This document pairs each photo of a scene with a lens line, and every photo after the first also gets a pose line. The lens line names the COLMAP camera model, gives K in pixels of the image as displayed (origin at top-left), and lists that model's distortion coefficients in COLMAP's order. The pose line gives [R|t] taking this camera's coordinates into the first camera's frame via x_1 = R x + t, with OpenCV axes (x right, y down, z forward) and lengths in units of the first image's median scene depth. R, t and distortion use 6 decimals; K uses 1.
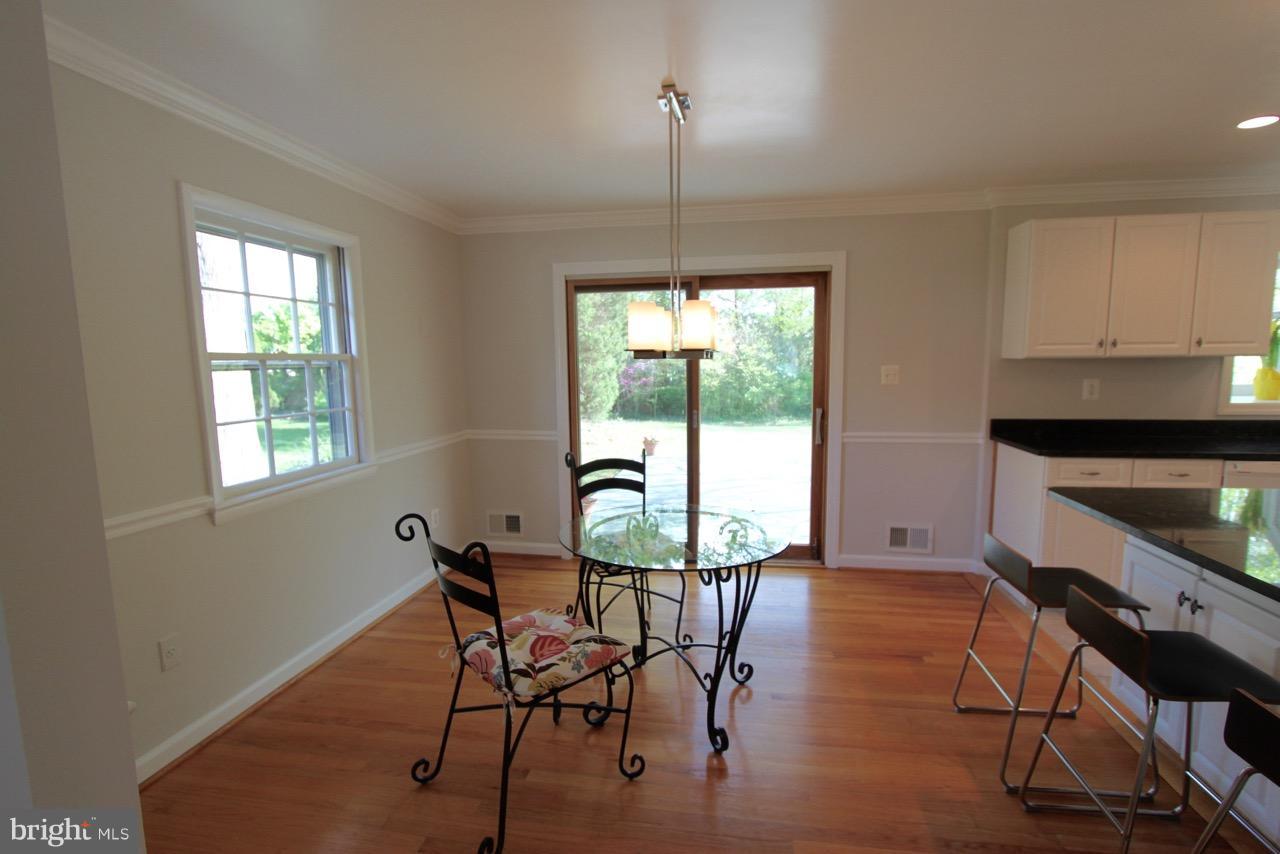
lens RADIAL K [[587.4, 0, 645.7], [0, 587.4, 430.4], [0, 0, 1]] dist [-0.027946, 0.006967]
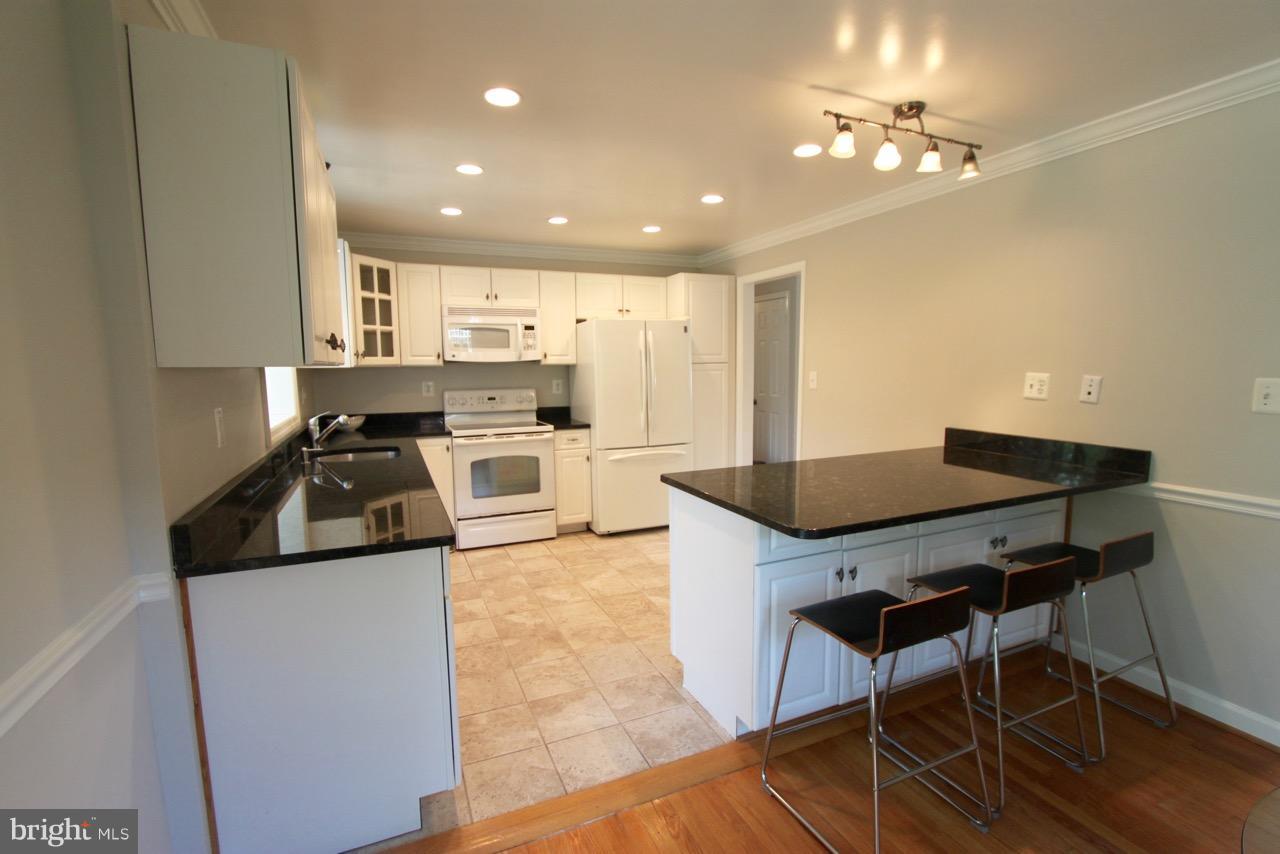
lens RADIAL K [[587.4, 0, 645.7], [0, 587.4, 430.4], [0, 0, 1]] dist [-0.027946, 0.006967]
pose [[-0.554361, -0.076642, 0.828740, 0.120528], [0.116384, 0.978828, 0.168374, -0.117968], [-0.824099, 0.189792, -0.533704, 1.006133]]
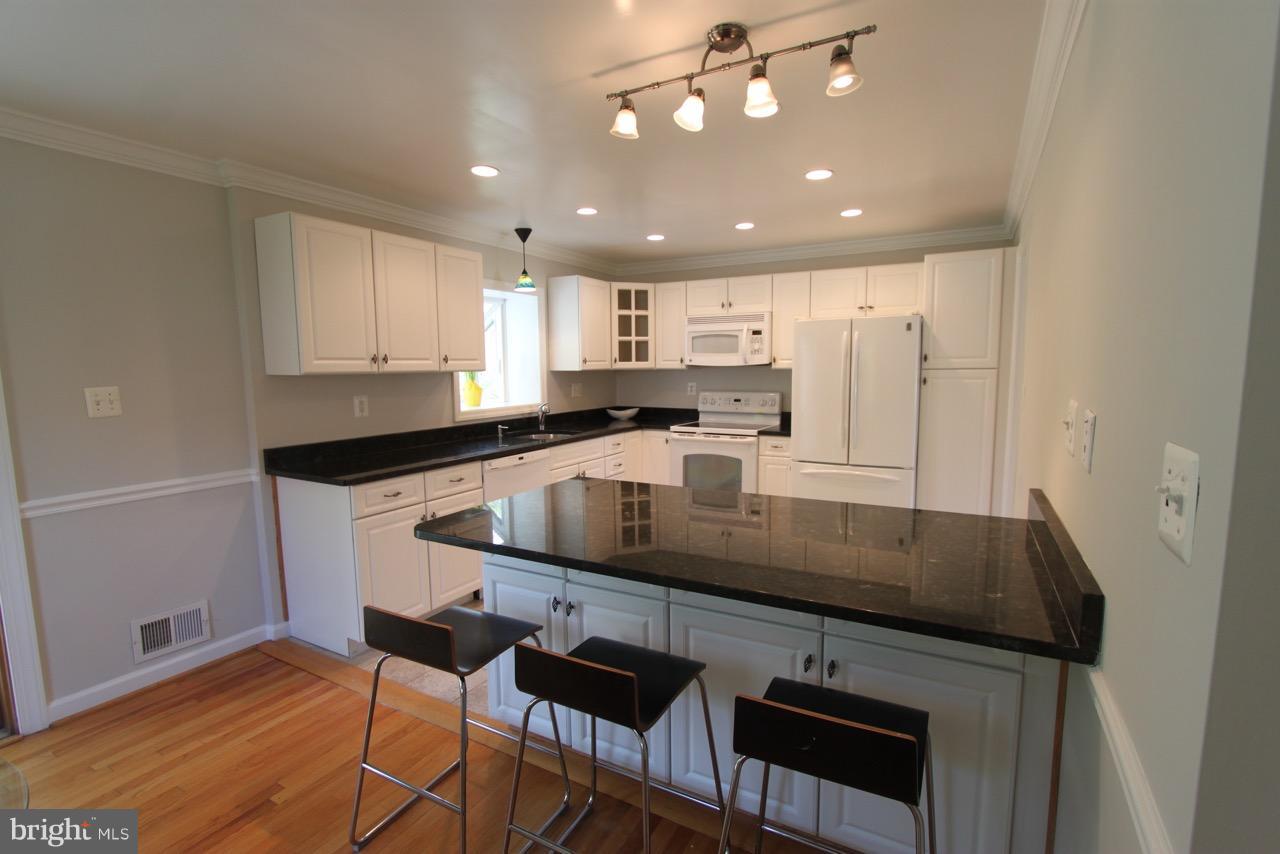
lens RADIAL K [[587.4, 0, 645.7], [0, 587.4, 430.4], [0, 0, 1]] dist [-0.027946, 0.006967]
pose [[0.331183, -0.092815, 0.938990, 0.009561], [0.117178, 0.991492, 0.056676, -0.031772], [-0.936262, 0.091259, 0.339241, 0.238122]]
